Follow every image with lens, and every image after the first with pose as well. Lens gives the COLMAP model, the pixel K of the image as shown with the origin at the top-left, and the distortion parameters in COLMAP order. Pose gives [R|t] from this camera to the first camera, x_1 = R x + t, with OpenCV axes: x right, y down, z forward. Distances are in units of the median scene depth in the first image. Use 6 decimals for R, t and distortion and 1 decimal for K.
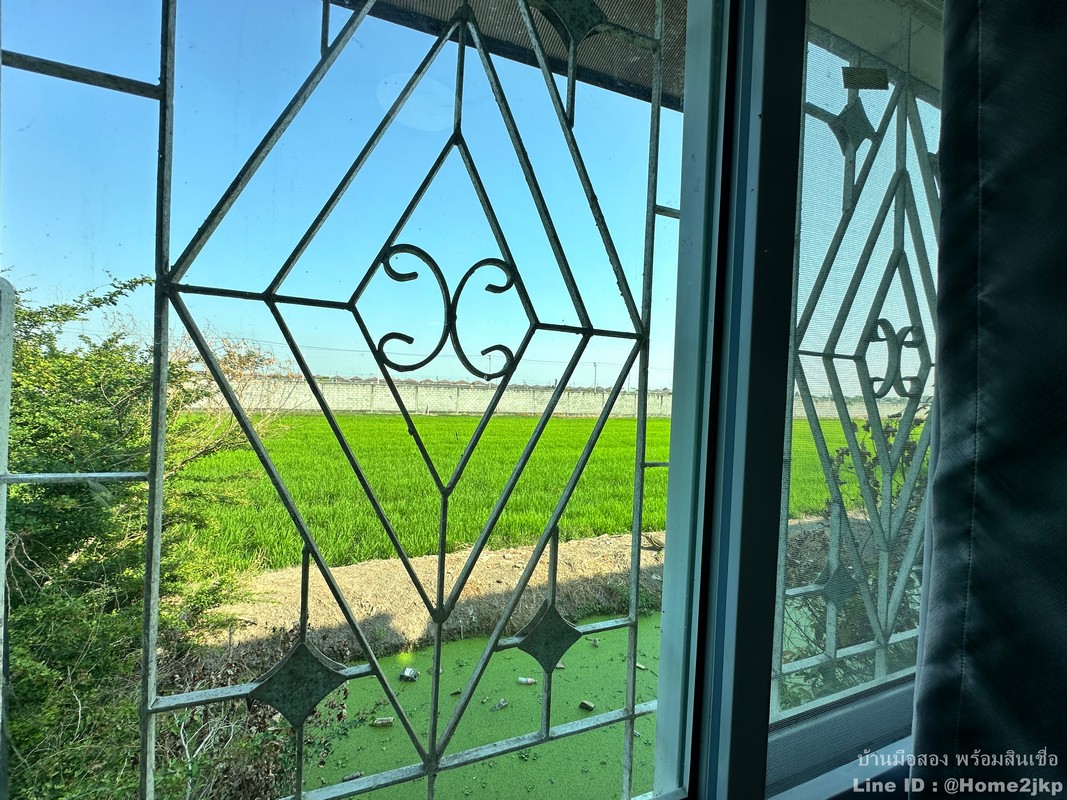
lens RADIAL K [[424.3, 0, 536.1], [0, 424.3, 400.9], [0, 0, 1]] dist [-0.002553, -0.000506]
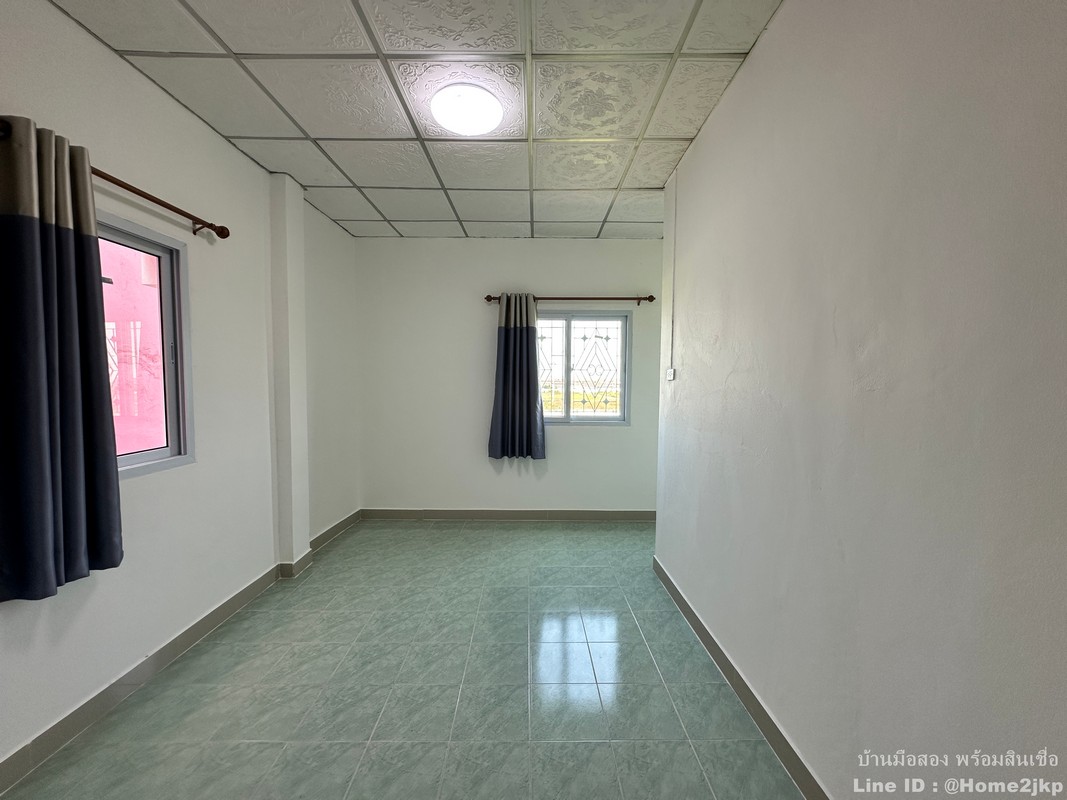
lens RADIAL K [[424.3, 0, 530.8], [0, 424.3, 399.6], [0, 0, 1]] dist [-0.002553, -0.000506]
pose [[0.926849, -0.024271, -0.374649, 2.054571], [0.031487, 0.999418, 0.013149, 0.315029], [0.374112, -0.023983, 0.927073, -8.612847]]
